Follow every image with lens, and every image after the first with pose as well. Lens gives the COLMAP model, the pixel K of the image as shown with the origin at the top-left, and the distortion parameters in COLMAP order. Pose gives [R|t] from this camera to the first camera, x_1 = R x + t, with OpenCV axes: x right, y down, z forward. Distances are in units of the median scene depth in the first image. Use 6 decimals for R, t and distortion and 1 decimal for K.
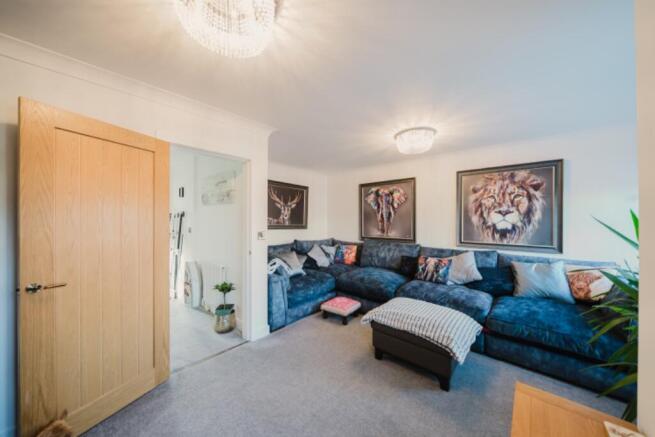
lens RADIAL K [[225.5, 0, 327.5], [0, 225.5, 218.5], [0, 0, 1]] dist [-0.000539, -0.000056]
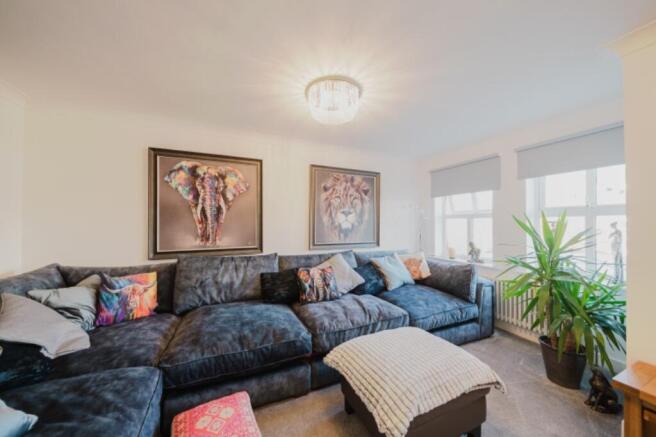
lens RADIAL K [[225.8, 0, 328.0], [0, 225.8, 218.5], [0, 0, 1]] dist [-0.000539, -0.000056]
pose [[0.420601, 0.022083, 0.906977, -0.172692], [-0.003145, 0.999733, -0.022882, 0.019507], [-0.907240, 0.006772, 0.420558, 0.526279]]
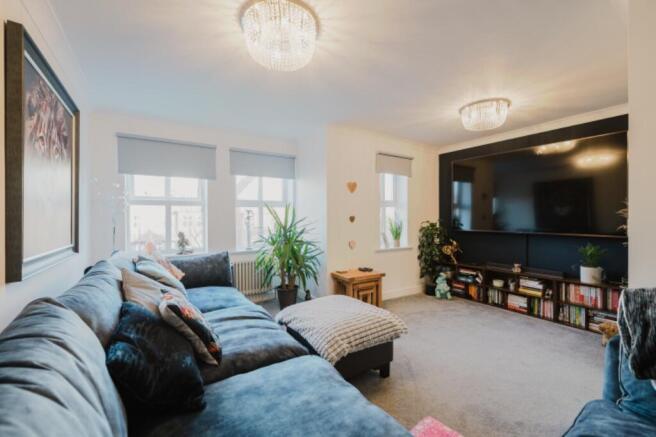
lens RADIAL K [[270.0, 0, 328.0], [0, 270.0, 218.5], [0, 0, 1]] dist [-0.000300, -0.000012]
pose [[-0.962631, 0.003559, 0.270792, 0.094782], [0.005150, 0.999973, 0.005165, 0.039018], [-0.270766, 0.006366, -0.962624, 1.128539]]
